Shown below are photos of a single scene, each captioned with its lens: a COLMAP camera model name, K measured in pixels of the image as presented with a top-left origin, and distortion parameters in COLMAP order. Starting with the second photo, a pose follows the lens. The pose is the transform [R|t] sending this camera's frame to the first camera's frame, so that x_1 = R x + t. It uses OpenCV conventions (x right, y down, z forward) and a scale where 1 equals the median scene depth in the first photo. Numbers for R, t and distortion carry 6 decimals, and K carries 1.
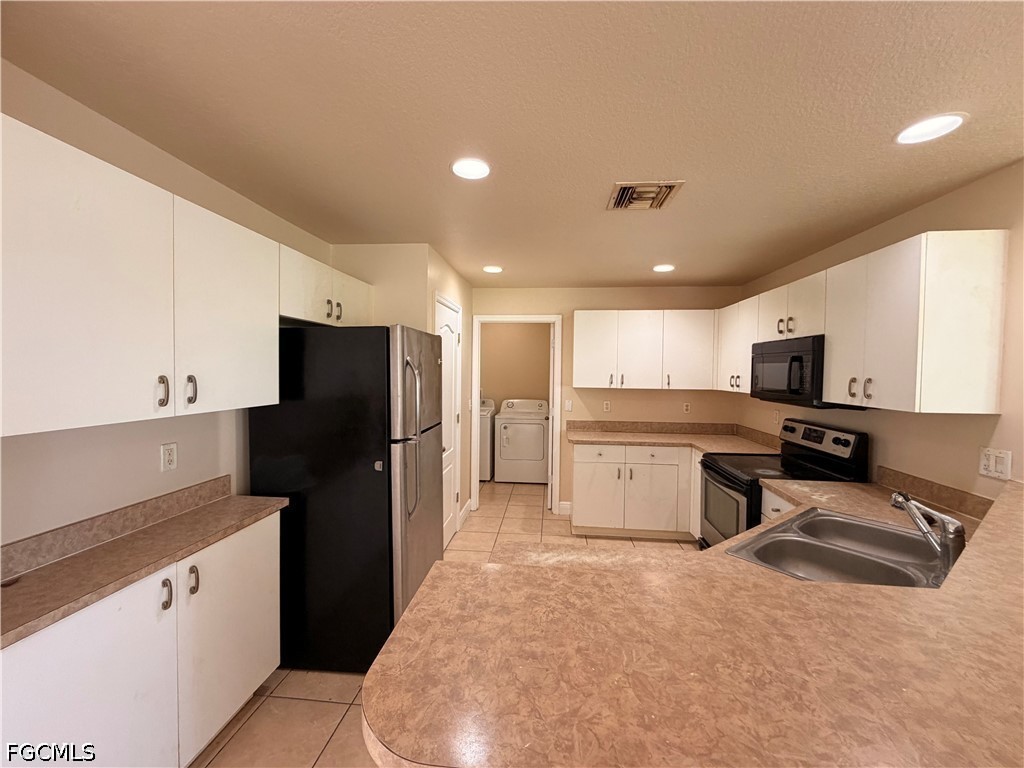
lens RADIAL K [[409.9, 0, 509.8], [0, 409.9, 383.7], [0, 0, 1]] dist [0.000028, -0.000135]
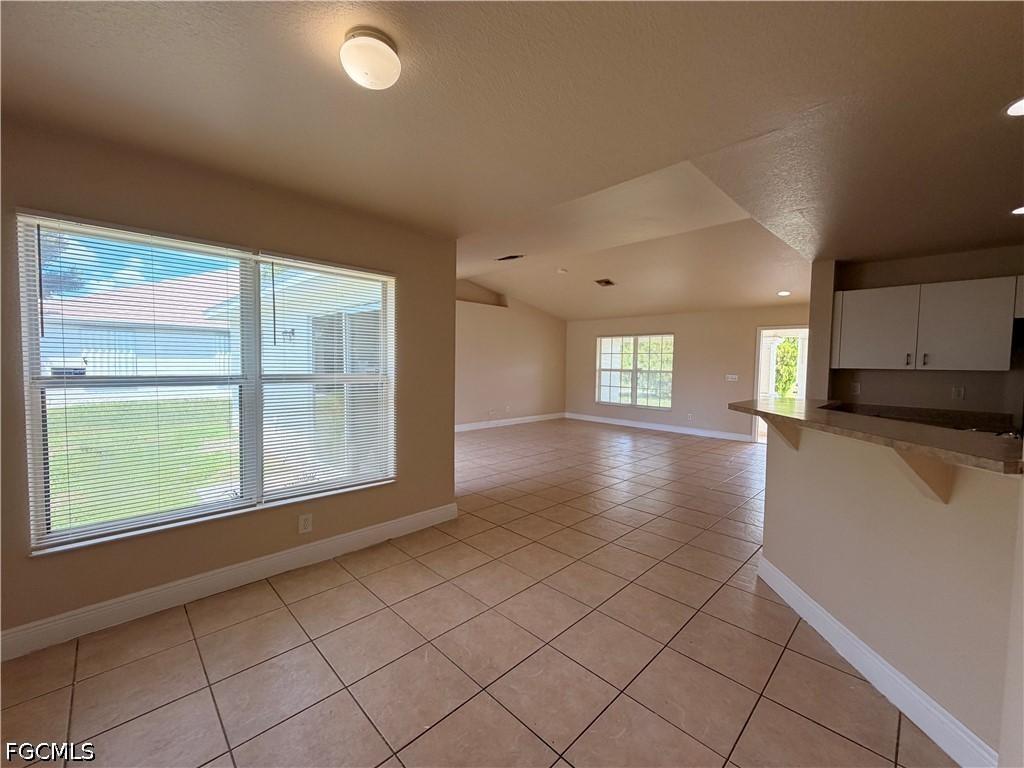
lens RADIAL K [[416.1, 0, 512.0], [0, 416.1, 384.0], [0, 0, 1]] dist [0.000904, 0.000092]
pose [[-0.631569, 0.013734, -0.775198, 1.436730], [-0.049947, 0.997045, 0.058358, 0.072229], [0.773709, 0.075576, -0.629017, 0.335306]]
